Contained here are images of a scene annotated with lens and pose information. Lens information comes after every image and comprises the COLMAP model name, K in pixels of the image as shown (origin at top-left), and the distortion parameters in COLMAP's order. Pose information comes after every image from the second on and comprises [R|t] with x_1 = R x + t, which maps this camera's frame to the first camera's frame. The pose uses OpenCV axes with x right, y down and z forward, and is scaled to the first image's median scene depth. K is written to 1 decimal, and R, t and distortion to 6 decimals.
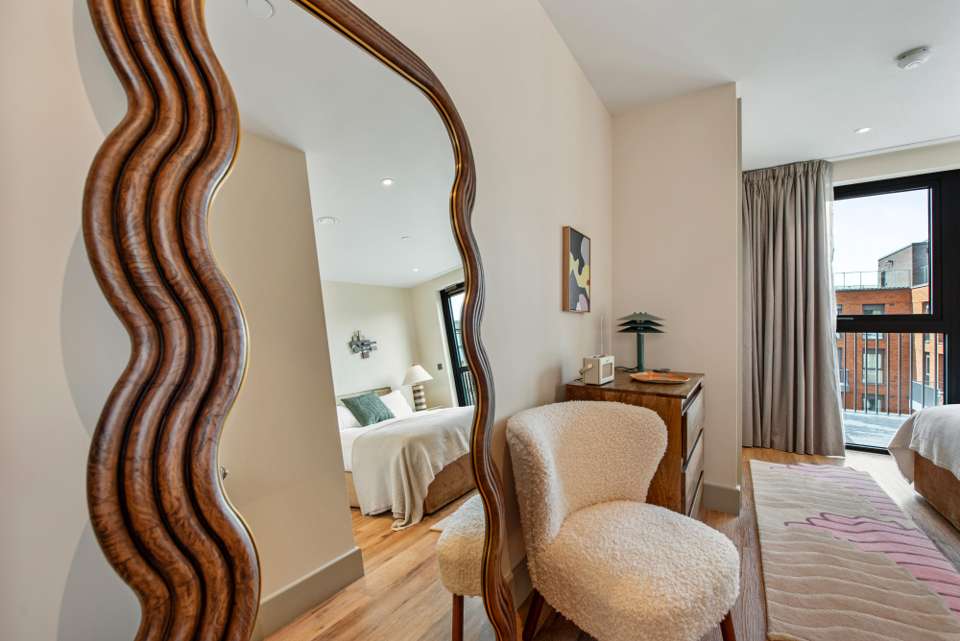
lens RADIAL K [[382.6, 0, 485.6], [0, 382.6, 325.1], [0, 0, 1]] dist [-0.010351, -0.000161]
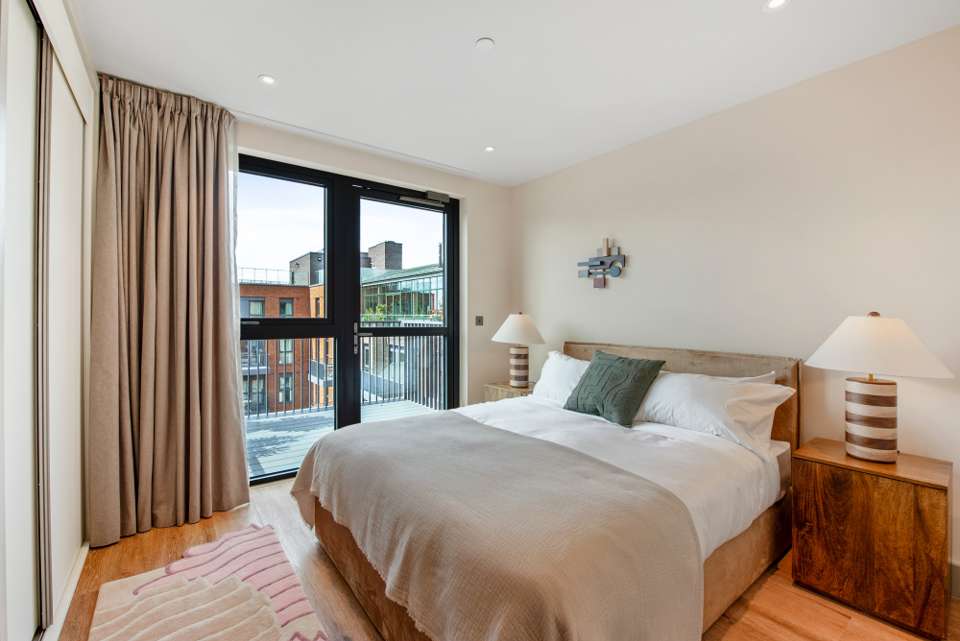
lens RADIAL K [[377.8, 0, 453.3], [0, 377.8, 317.3], [0, 0, 1]] dist [-0.011973, -0.000241]
pose [[0.351406, -0.009365, 0.936176, 0.358273], [-0.003993, 0.999926, 0.011502, -0.038922], [-0.936215, -0.007780, 0.351343, 0.322939]]
